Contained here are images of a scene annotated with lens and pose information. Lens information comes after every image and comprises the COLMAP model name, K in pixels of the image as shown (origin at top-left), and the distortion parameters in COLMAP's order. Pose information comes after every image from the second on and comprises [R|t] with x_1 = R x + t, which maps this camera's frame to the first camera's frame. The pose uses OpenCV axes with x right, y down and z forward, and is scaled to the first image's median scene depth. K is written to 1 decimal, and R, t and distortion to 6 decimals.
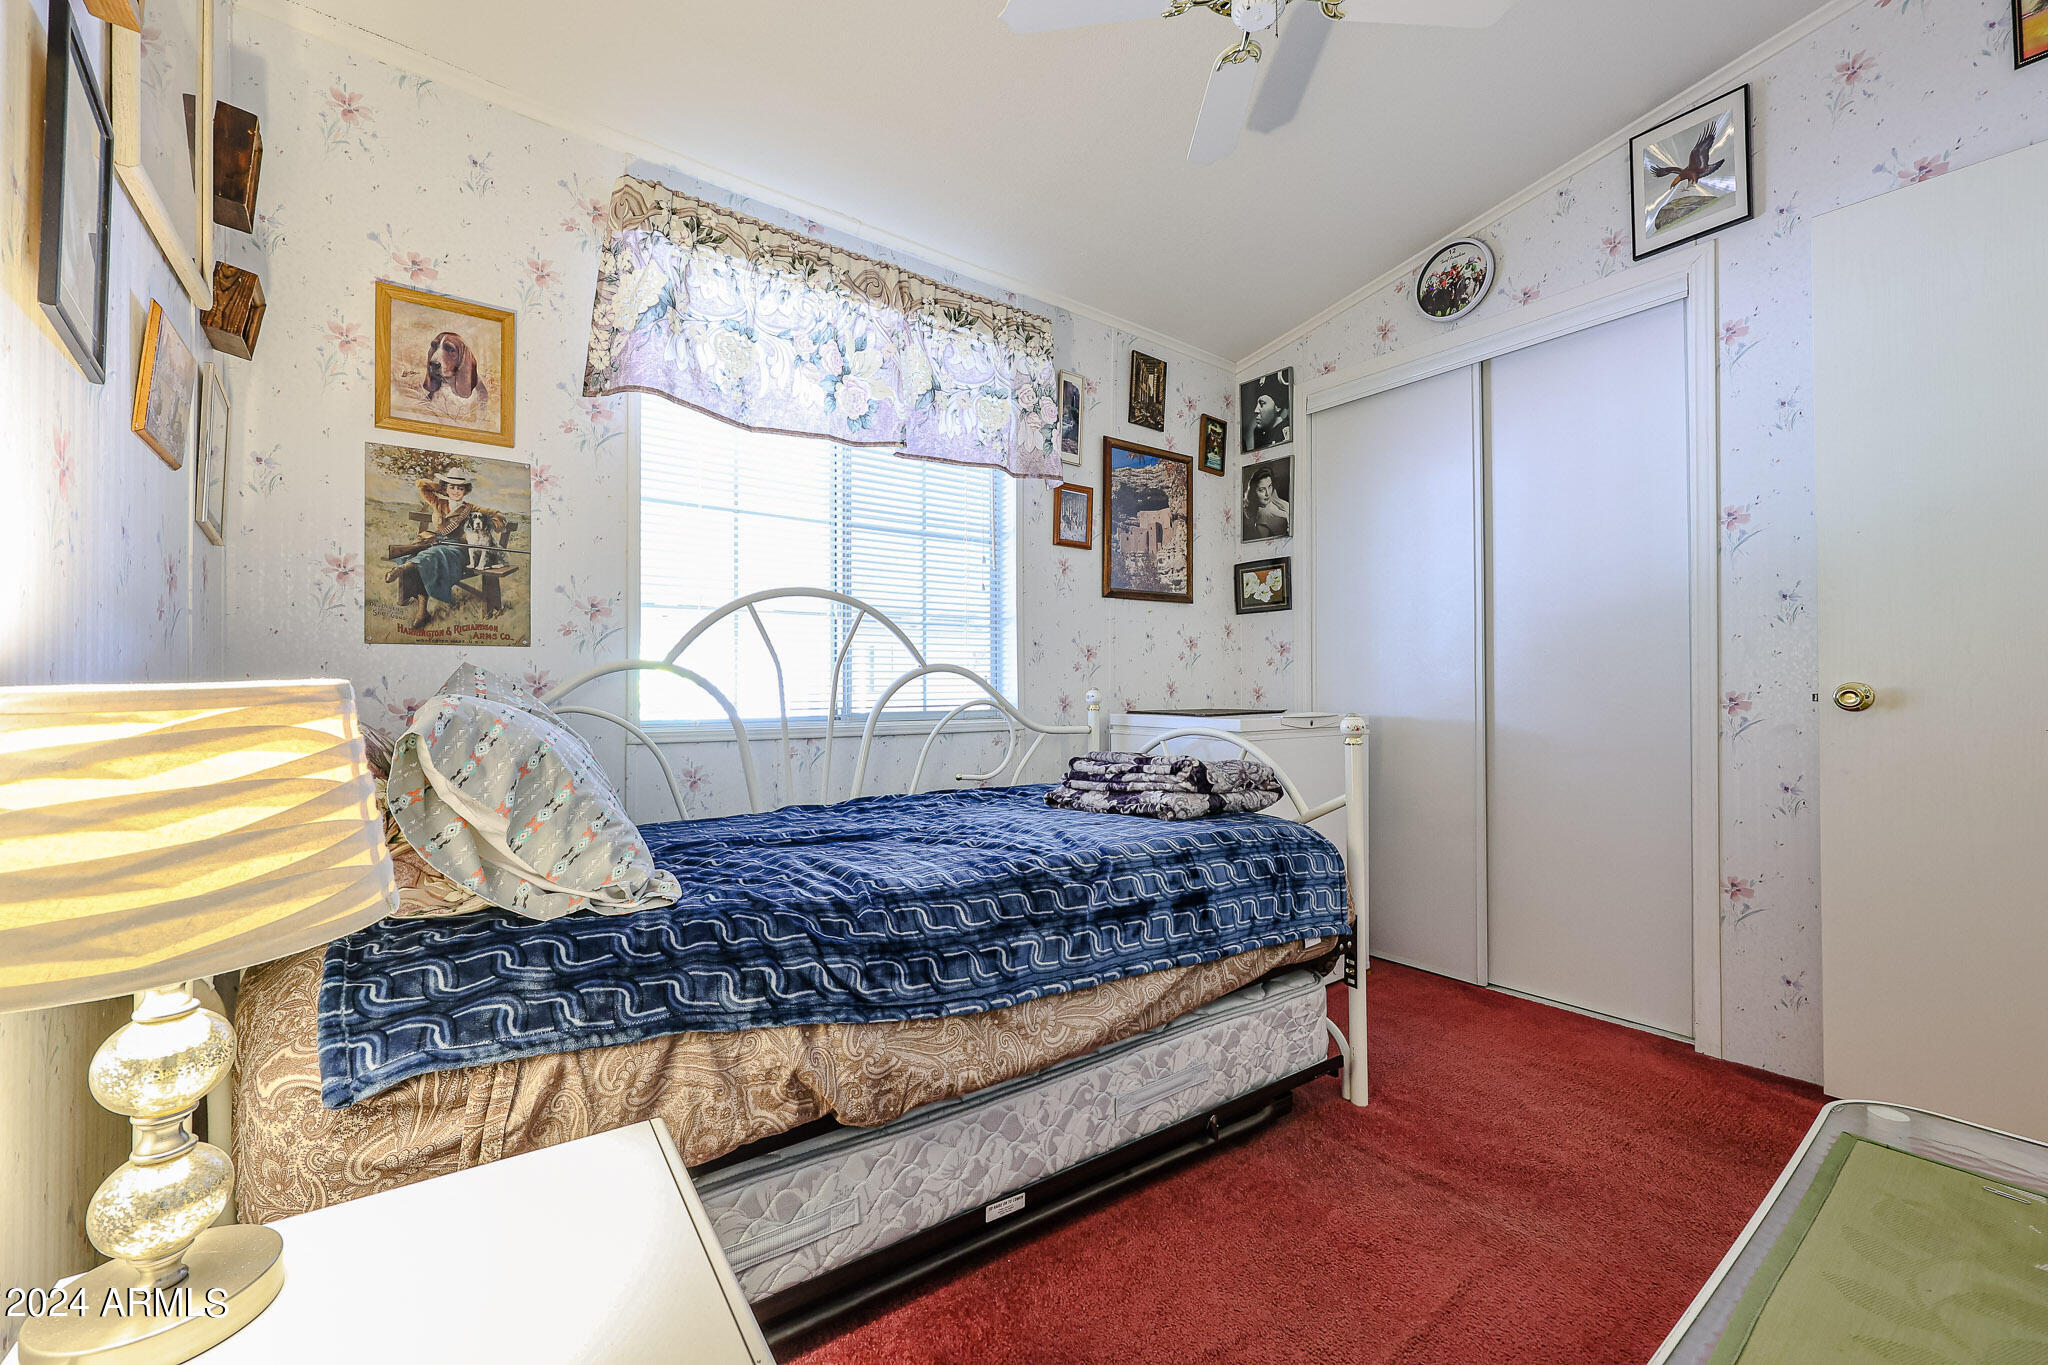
lens RADIAL K [[826.8, 0, 1025.1], [0, 826.8, 677.6], [0, 0, 1]] dist [0.000290, 0.000575]
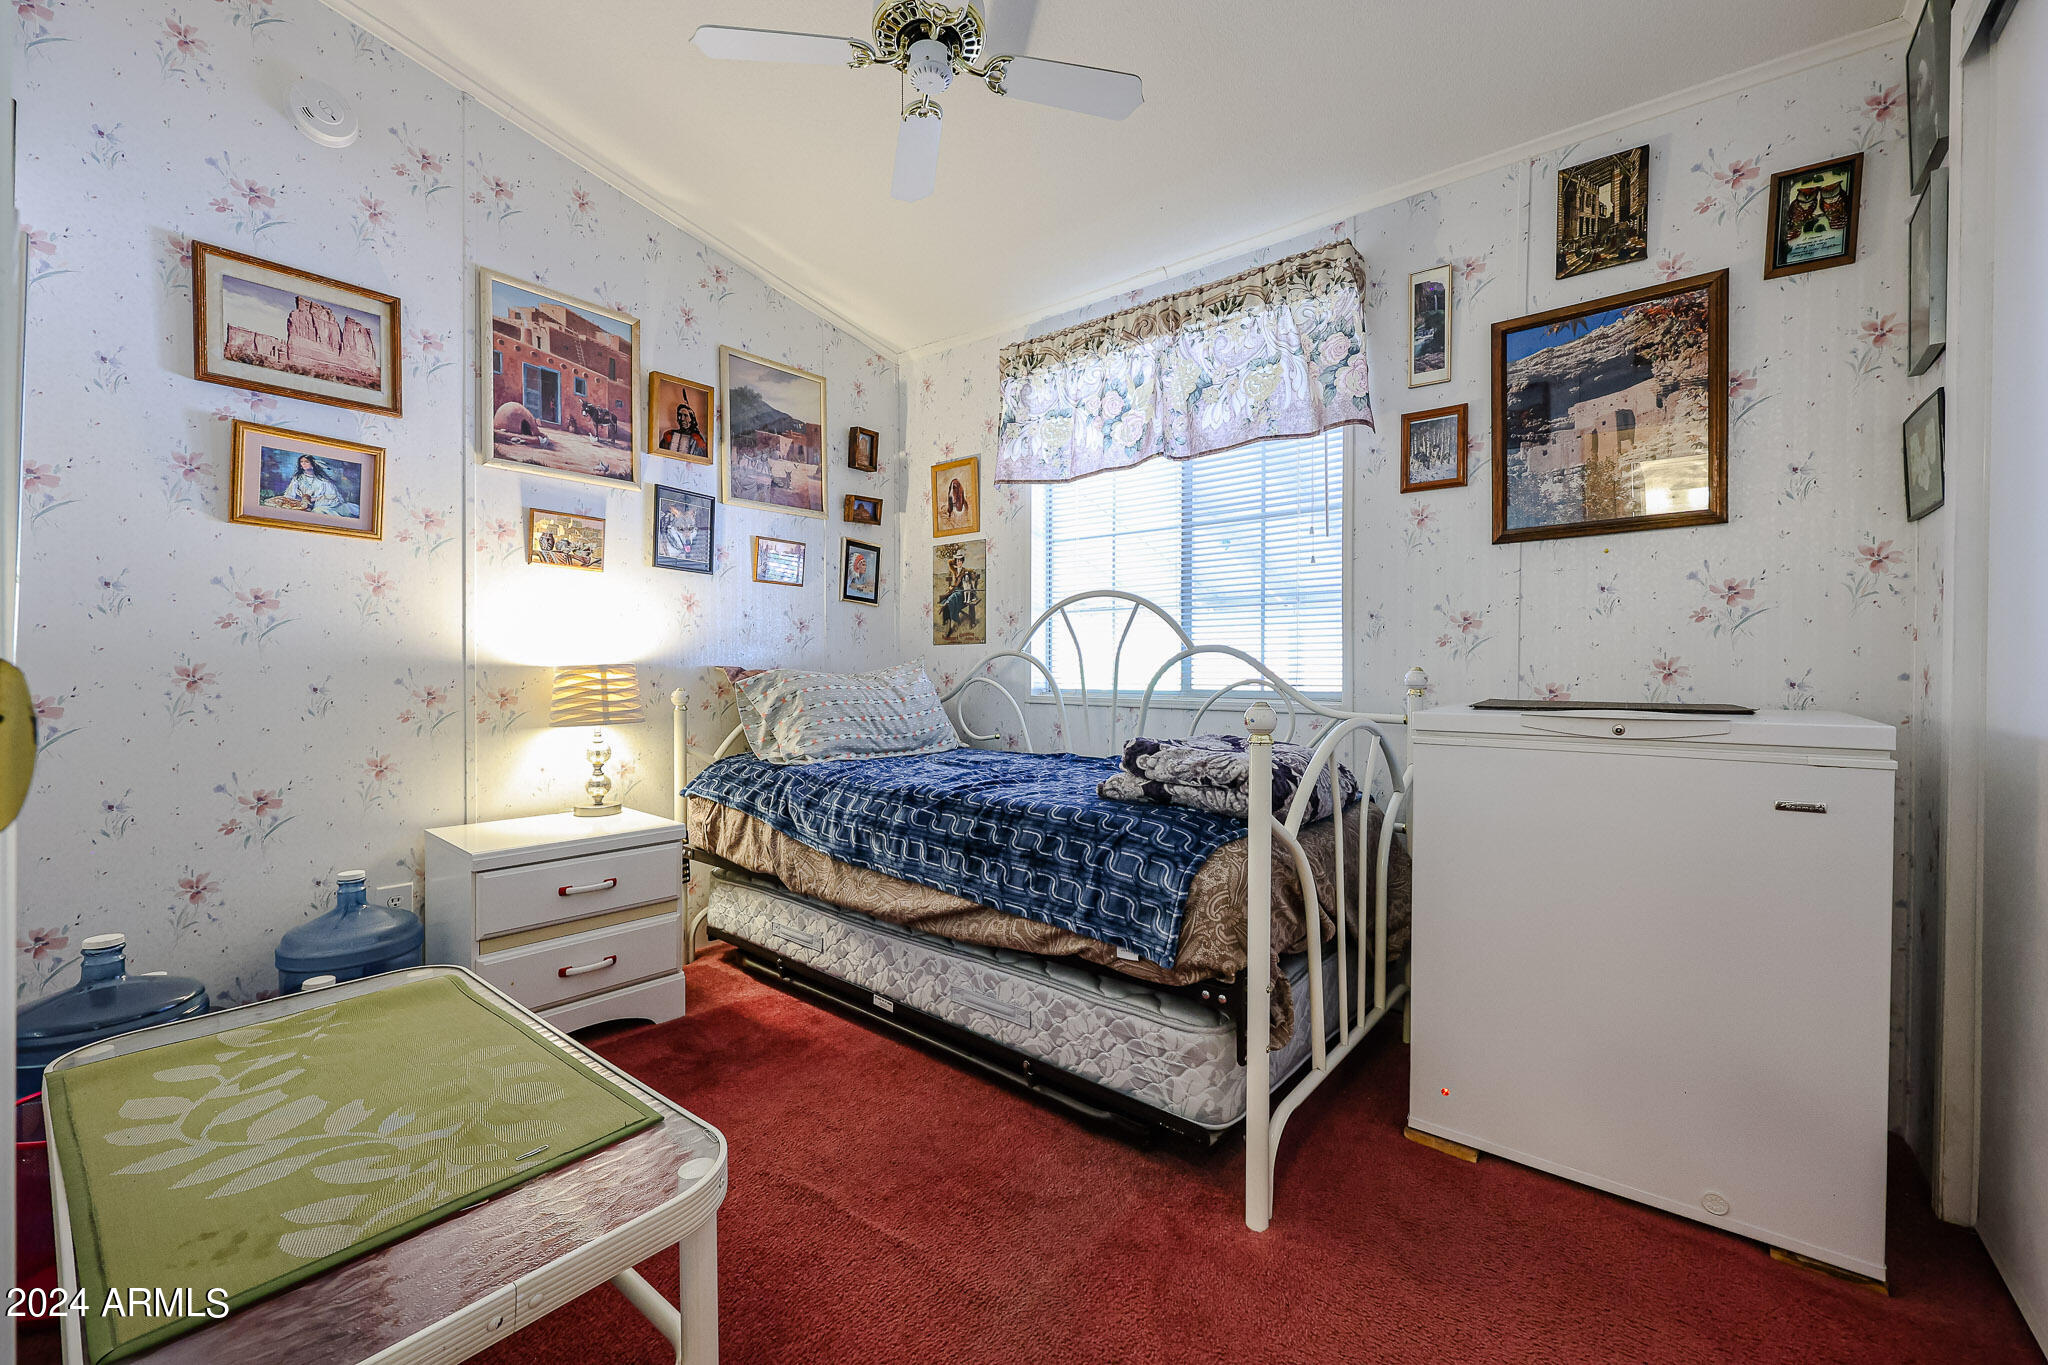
lens RADIAL K [[826.8, 0, 1025.1], [0, 826.8, 679.6], [0, 0, 1]] dist [0.000290, 0.000575]
pose [[0.243051, 0.014132, -0.969910, 0.874299], [0.010574, 0.999796, 0.017217, 0.007555], [0.969956, -0.014441, 0.242852, 0.509948]]
